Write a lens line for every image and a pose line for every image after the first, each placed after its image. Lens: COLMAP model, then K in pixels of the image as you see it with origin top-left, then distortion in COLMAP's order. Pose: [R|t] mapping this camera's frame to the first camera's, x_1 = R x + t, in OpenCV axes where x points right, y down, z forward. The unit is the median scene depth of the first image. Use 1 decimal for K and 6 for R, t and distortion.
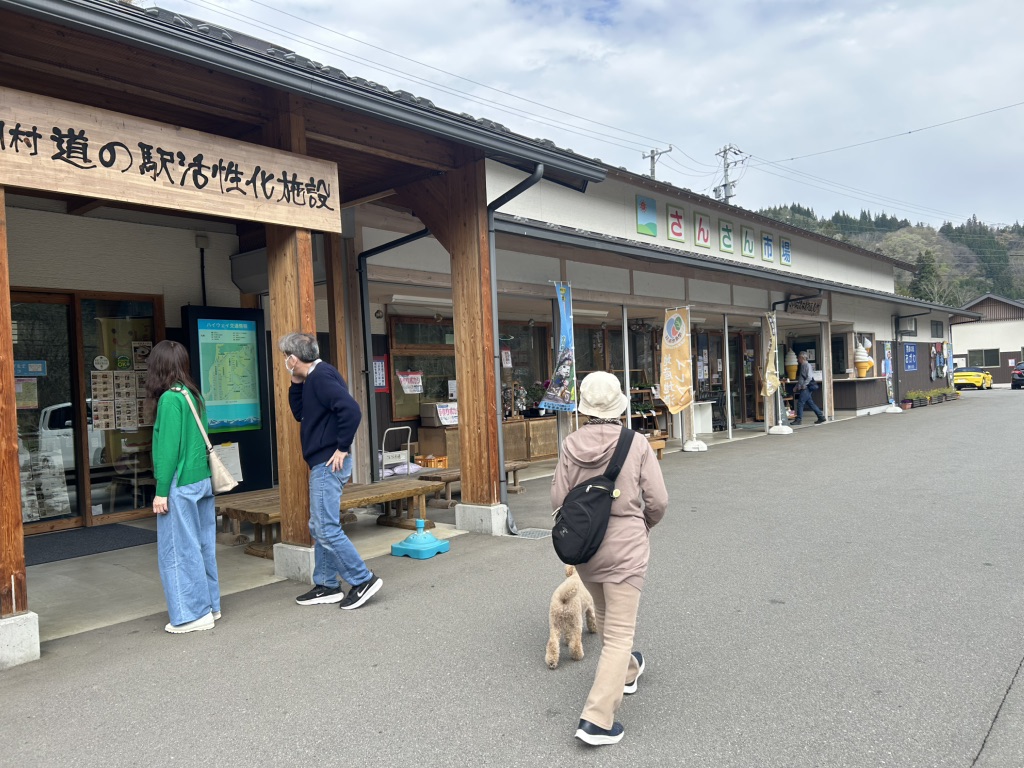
lens RADIAL K [[777.2, 0, 514.5], [0, 777.2, 384.0], [0, 0, 1]] dist [0.057627, -0.044740]
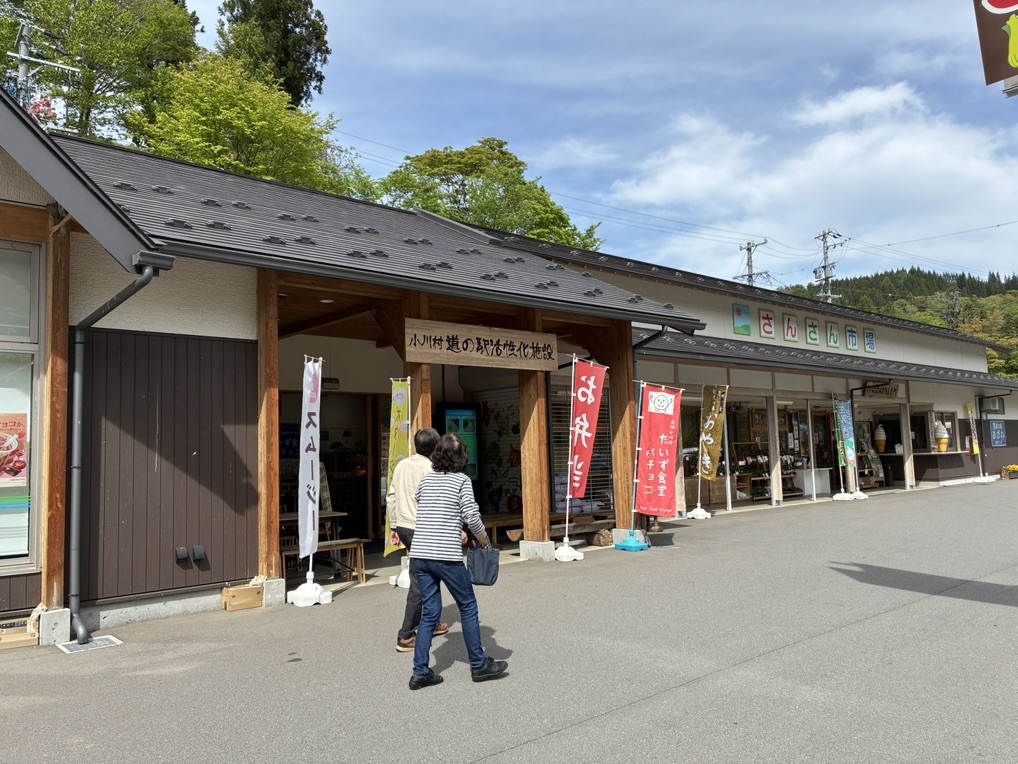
lens RADIAL K [[772.6, 0, 503.4], [0, 772.6, 380.1], [0, 0, 1]] dist [0.057627, -0.044740]
pose [[0.989500, 0.000552, -0.144531, -0.026565], [-0.013583, 0.995922, -0.089193, -0.002252], [0.143893, 0.090220, 0.985472, -0.256714]]
